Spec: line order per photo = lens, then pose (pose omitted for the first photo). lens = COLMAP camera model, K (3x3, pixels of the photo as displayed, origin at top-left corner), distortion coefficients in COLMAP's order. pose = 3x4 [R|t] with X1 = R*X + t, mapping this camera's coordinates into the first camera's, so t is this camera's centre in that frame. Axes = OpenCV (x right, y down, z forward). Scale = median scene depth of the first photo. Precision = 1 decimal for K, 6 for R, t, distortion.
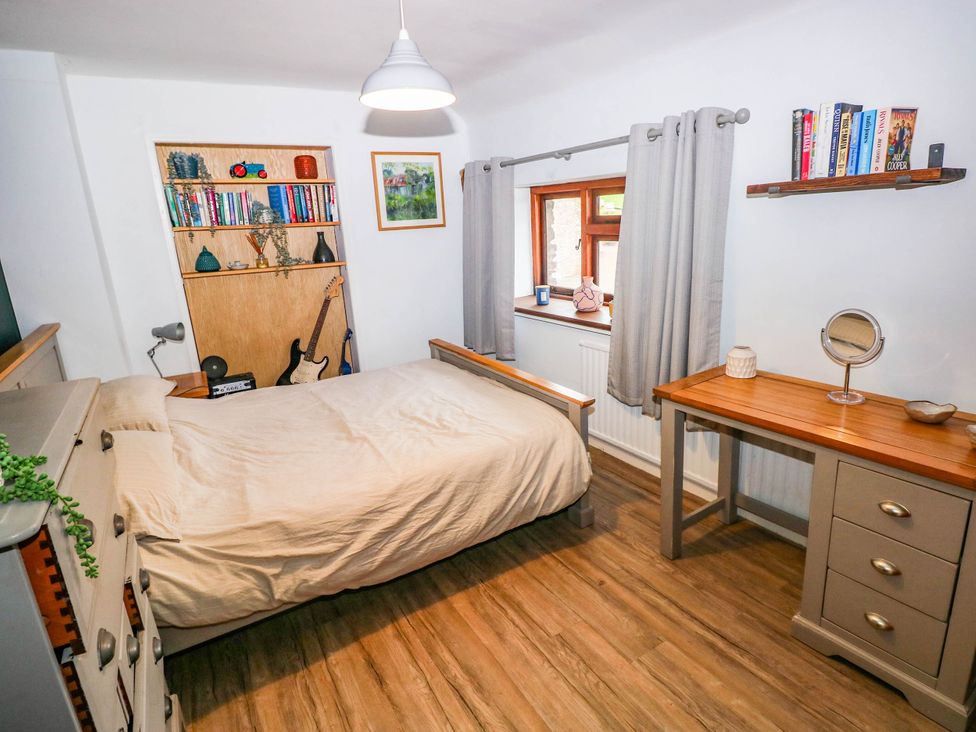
lens RADIAL K [[508.6, 0, 485.6], [0, 508.6, 364.3], [0, 0, 1]] dist [0.003022, -0.014621]
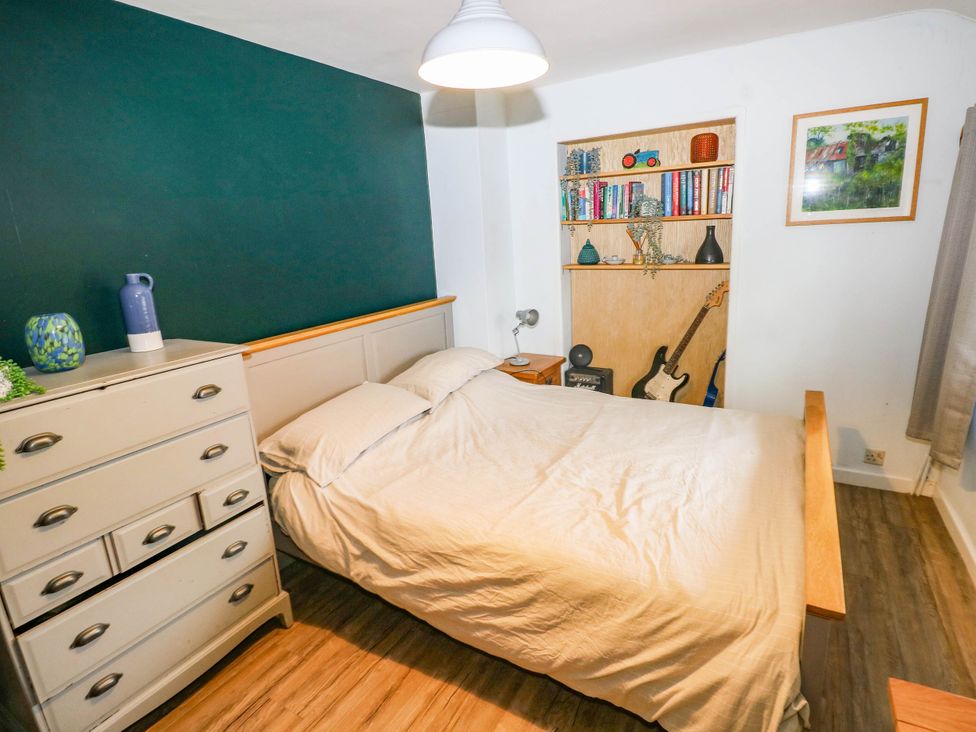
lens RADIAL K [[508.6, 0, 485.6], [0, 508.6, 364.3], [0, 0, 1]] dist [0.003022, -0.014621]
pose [[0.477372, 0.246510, -0.843415, 0.277095], [-0.213233, 0.963651, 0.160962, -0.111052], [0.852436, 0.103005, 0.512584, 0.324681]]
